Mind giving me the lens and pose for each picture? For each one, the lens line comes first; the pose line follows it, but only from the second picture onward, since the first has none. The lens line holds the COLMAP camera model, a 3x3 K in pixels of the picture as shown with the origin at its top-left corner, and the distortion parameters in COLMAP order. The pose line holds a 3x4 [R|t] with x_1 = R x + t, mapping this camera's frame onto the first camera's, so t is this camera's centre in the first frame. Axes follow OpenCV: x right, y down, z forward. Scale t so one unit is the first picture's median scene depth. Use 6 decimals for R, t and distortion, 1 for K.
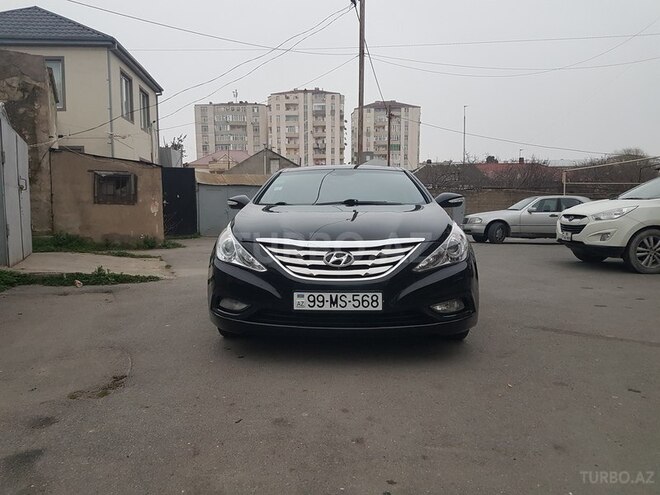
lens RADIAL K [[500.1, 0, 330.0], [0, 500.1, 247.5], [0, 0, 1]] dist [0.209237, -0.323823]
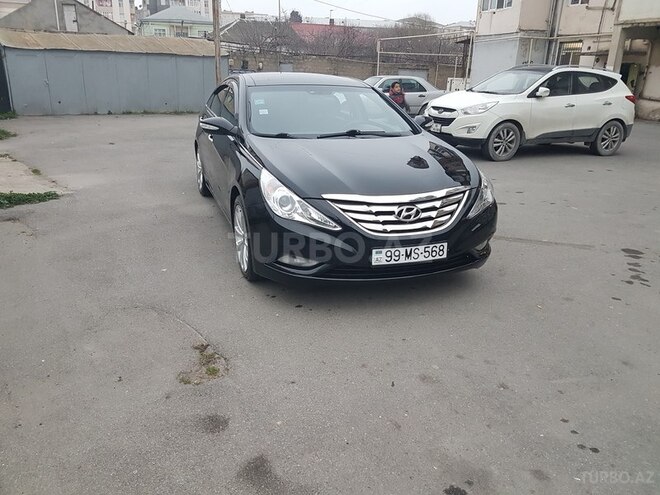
lens RADIAL K [[501.6, 0, 330.0], [0, 501.6, 247.5], [0, 0, 1]] dist [0.116331, -0.143737]
pose [[0.930044, -0.097375, 0.354310, -0.237756], [0.000149, 0.964347, 0.264639, -0.086249], [-0.367447, -0.246073, 0.896901, 0.046809]]
